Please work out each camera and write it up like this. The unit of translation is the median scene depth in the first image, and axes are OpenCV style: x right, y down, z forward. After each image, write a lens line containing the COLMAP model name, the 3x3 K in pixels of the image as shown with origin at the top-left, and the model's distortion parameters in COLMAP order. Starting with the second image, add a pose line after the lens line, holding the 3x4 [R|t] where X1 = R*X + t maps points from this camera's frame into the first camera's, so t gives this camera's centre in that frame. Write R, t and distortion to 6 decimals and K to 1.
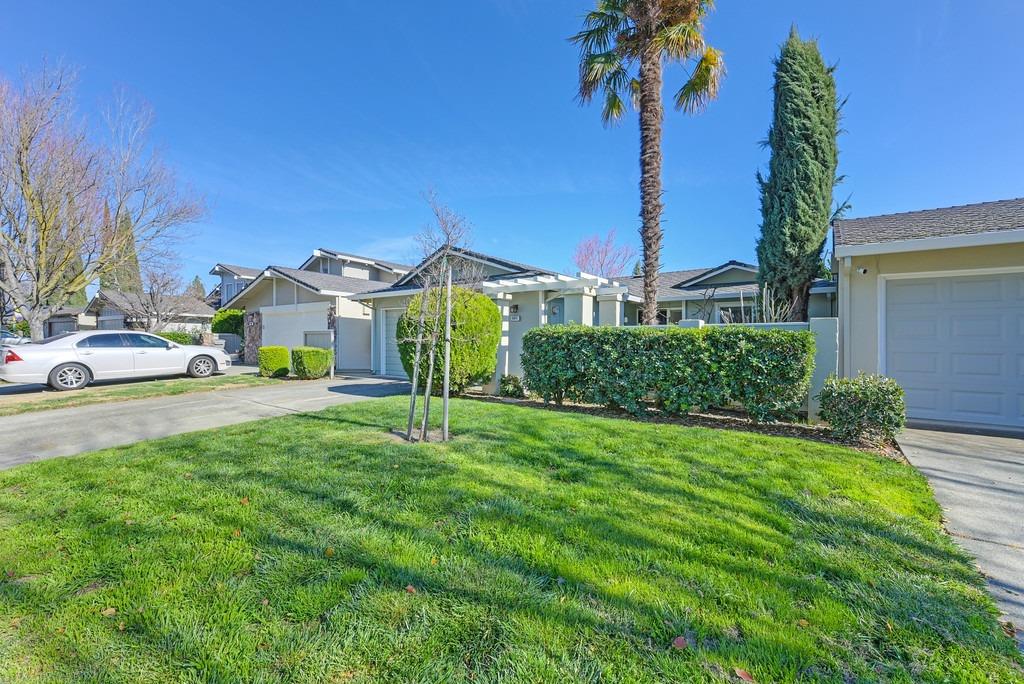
lens RADIAL K [[437.0, 0, 506.7], [0, 437.0, 334.8], [0, 0, 1]] dist [-0.000549, 0.000015]
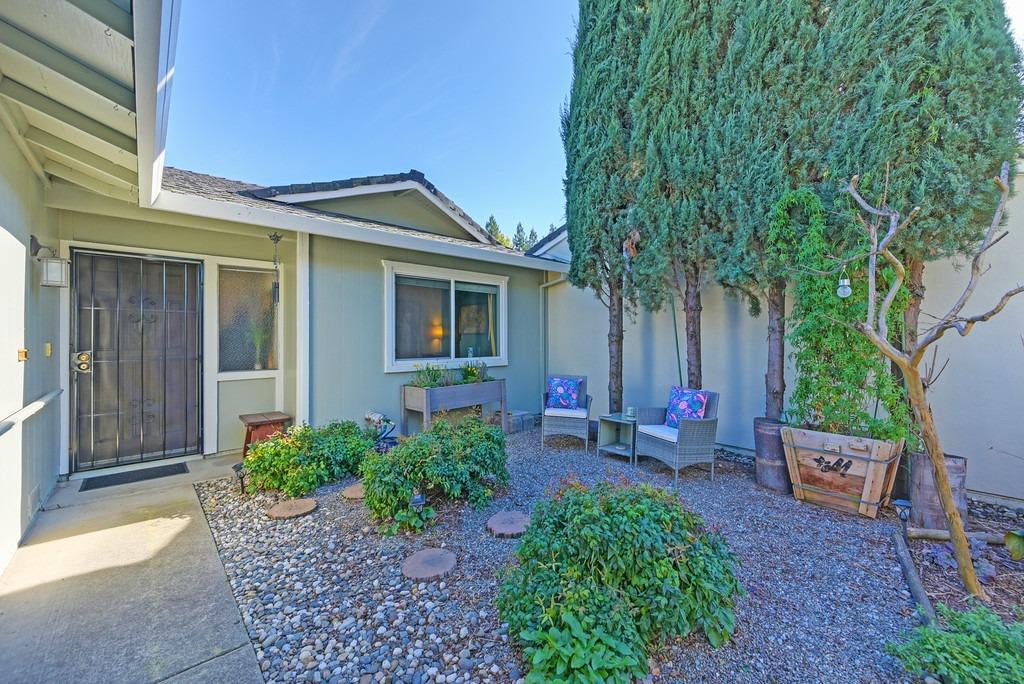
lens RADIAL K [[405.1, 0, 512.8], [0, 405.1, 337.0], [0, 0, 1]] dist [0.001392, -0.000133]
pose [[0.187975, -0.008312, 0.982139, 0.148260], [-0.014240, 0.999836, 0.011187, -0.008675], [-0.982071, -0.016089, 0.187826, 0.952544]]
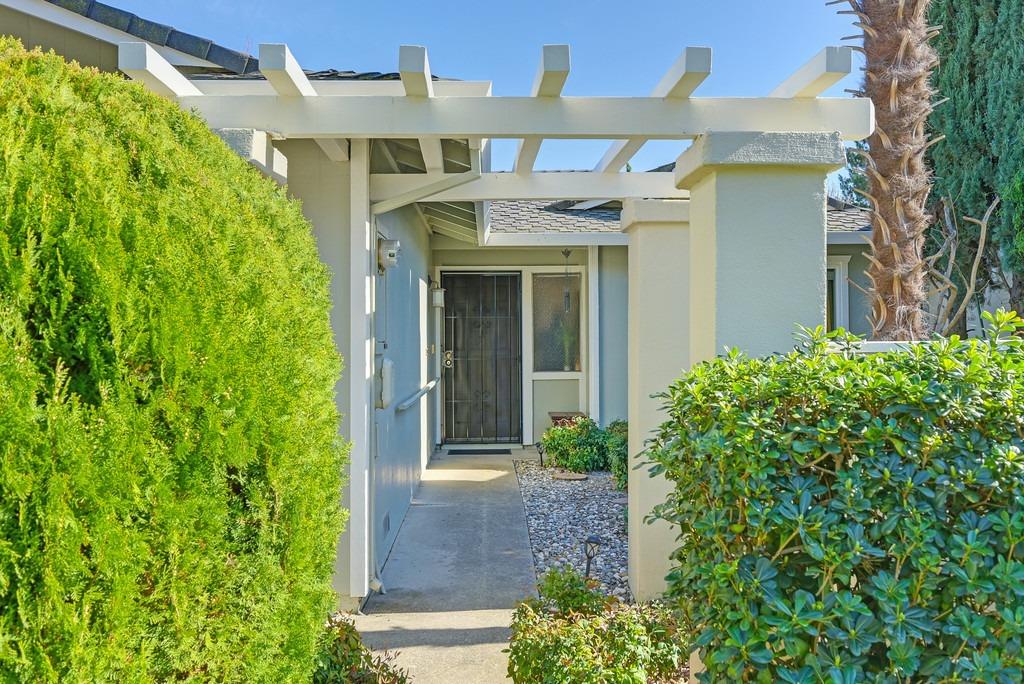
lens RADIAL K [[881.5, 0, 511.8], [0, 881.5, 340.0], [0, 0, 1]] dist [-0.005540, -0.002062]
pose [[0.784416, -0.015582, 0.620040, -0.124553], [0.002387, 0.999753, 0.022105, -0.020711], [-0.620231, -0.015859, 0.784259, 0.576948]]
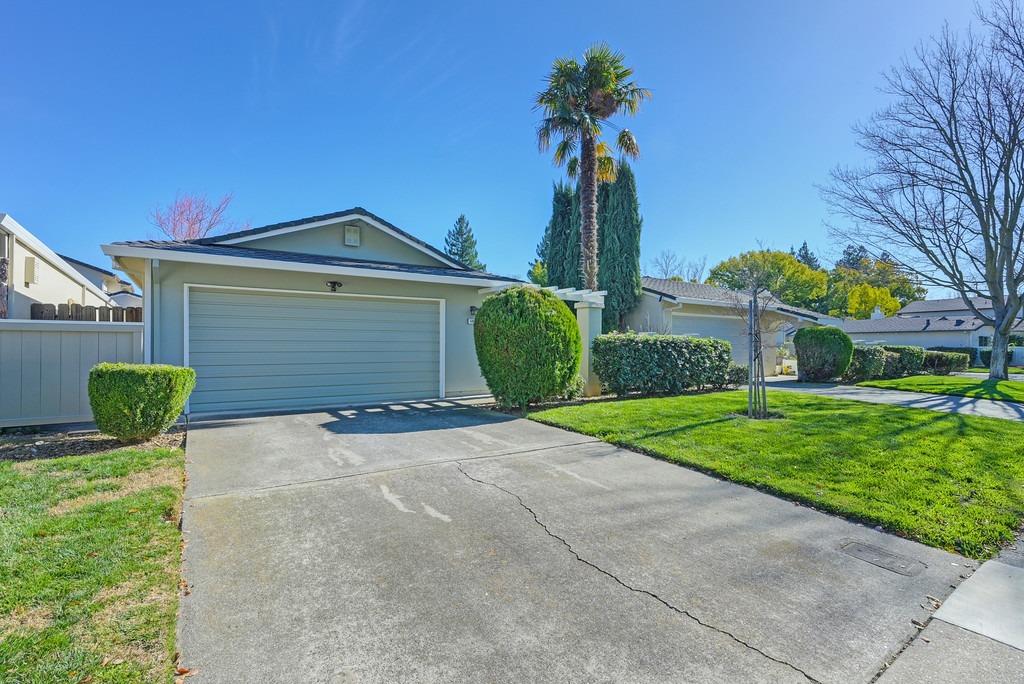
lens RADIAL K [[477.2, 0, 510.6], [0, 477.2, 346.1], [0, 0, 1]] dist [-0.002412, 0.000102]
pose [[0.325489, -0.009366, 0.945499, -0.876338], [-0.015209, 0.999770, 0.015139, -0.001915], [-0.945423, -0.019308, 0.325272, 0.588969]]
